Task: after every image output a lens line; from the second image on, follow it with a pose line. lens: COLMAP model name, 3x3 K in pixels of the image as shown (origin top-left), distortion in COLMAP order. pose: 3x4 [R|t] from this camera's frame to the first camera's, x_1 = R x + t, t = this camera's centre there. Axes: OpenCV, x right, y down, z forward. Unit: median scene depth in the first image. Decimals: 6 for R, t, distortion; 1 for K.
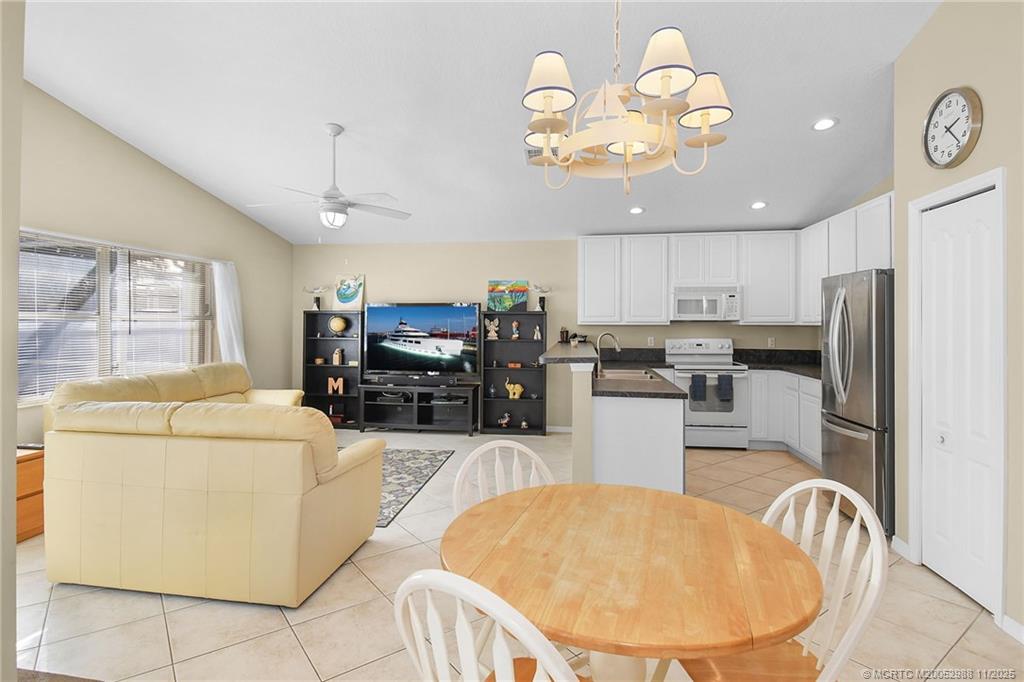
lens RADIAL K [[519.1, 0, 500.7], [0, 519.1, 318.6], [0, 0, 1]] dist [0.022934, -0.000117]
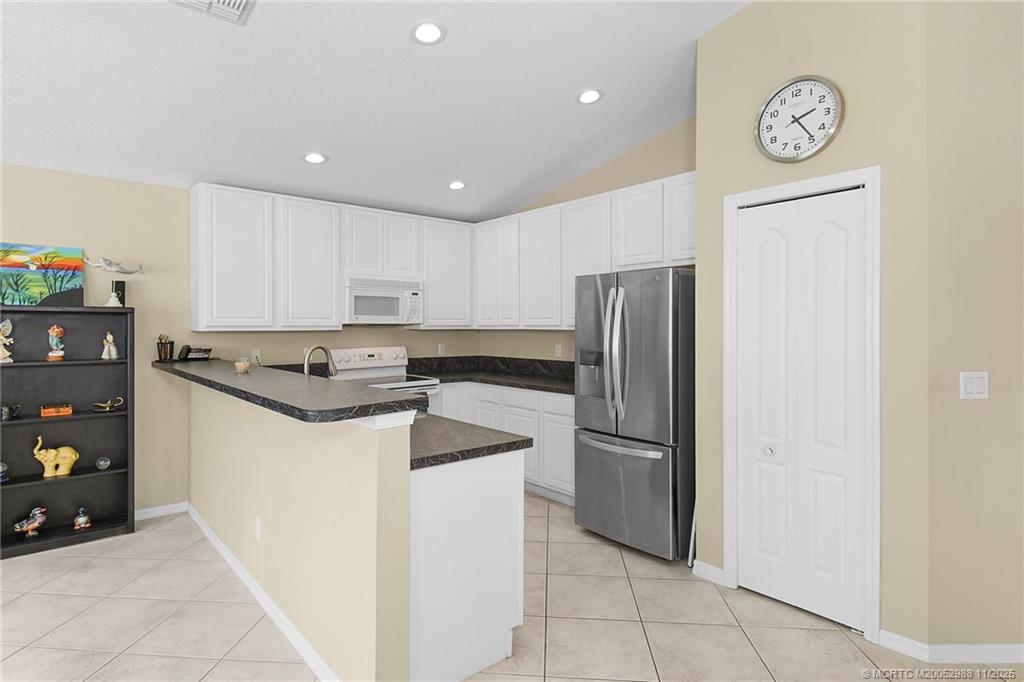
lens RADIAL K [[543.4, 0, 502.0], [0, 543.4, 329.1], [0, 0, 1]] dist [0.033426, -0.024720]
pose [[0.657552, -0.007457, 0.753372, -0.095924], [-0.003991, 0.999903, 0.013381, -0.000477], [-0.753398, -0.011806, 0.657458, 0.323041]]
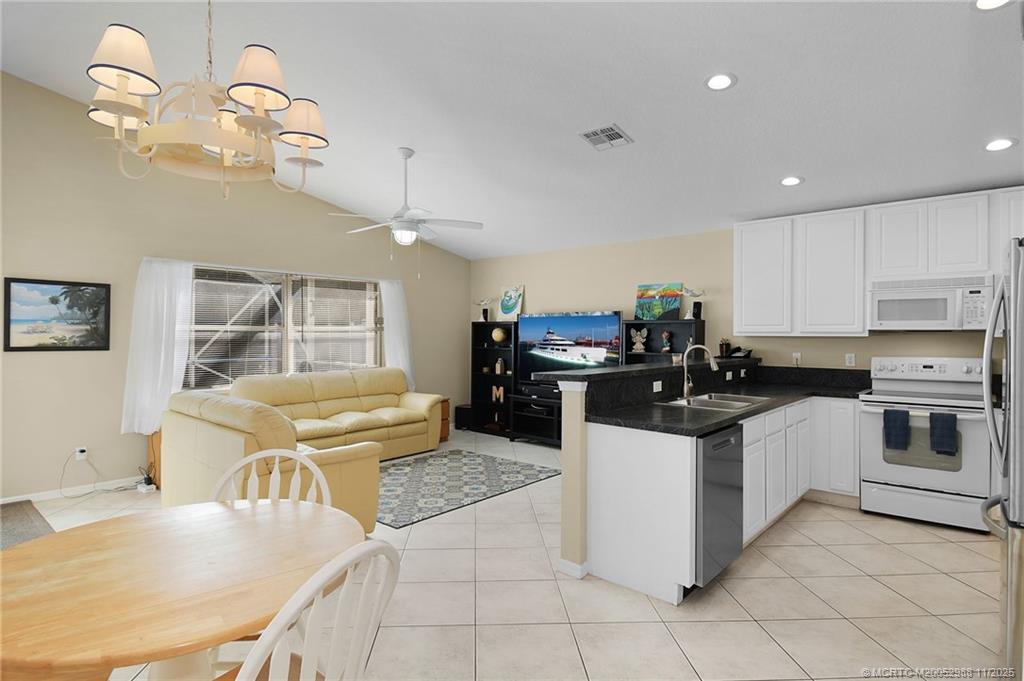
lens RADIAL K [[543.4, 0, 502.0], [0, 543.4, 328.6], [0, 0, 1]] dist [0.033426, -0.024720]
pose [[0.837209, -0.003698, -0.546870, 0.305602], [0.003647, 0.999993, -0.001179, 0.000394], [0.546870, -0.001008, 0.837217, 0.109002]]
